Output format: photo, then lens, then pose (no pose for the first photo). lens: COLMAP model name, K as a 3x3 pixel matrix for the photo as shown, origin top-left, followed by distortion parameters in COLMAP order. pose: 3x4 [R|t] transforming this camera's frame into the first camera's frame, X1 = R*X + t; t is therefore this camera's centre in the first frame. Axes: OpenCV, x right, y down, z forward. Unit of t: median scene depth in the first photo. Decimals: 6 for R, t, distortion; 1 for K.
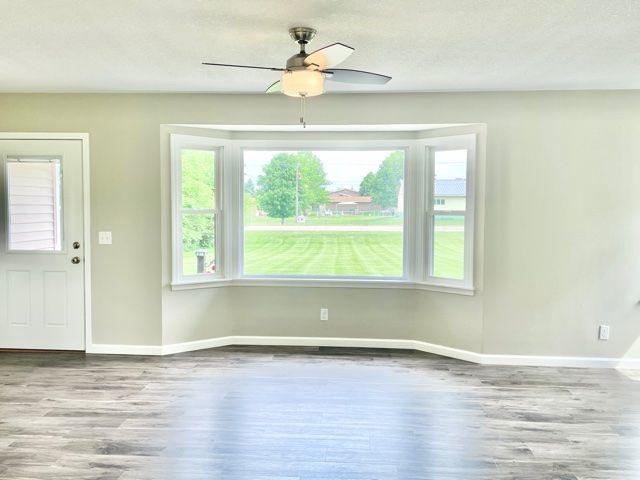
lens RADIAL K [[546.4, 0, 321.4], [0, 546.4, 237.5], [0, 0, 1]] dist [0.069591, -0.059405]
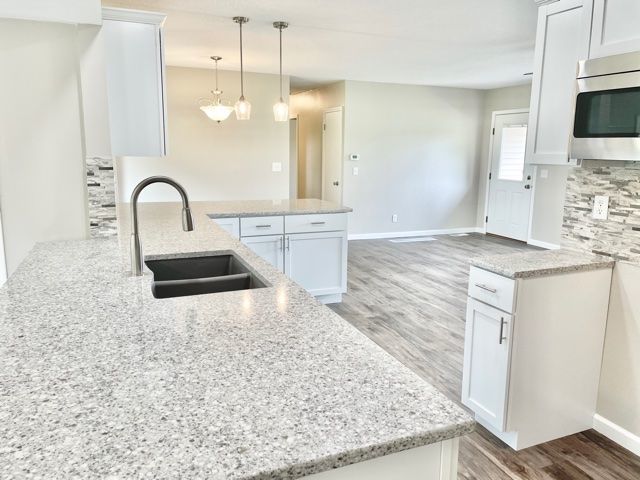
lens RADIAL K [[482.9, 0, 319.9], [0, 482.9, 236.9], [0, 0, 1]] dist [0.088790, -0.103956]
pose [[0.438067, 0.161192, -0.884372, 0.938078], [-0.073794, 0.986920, 0.143330, 0.040458], [0.895908, 0.002473, 0.444232, -0.310964]]
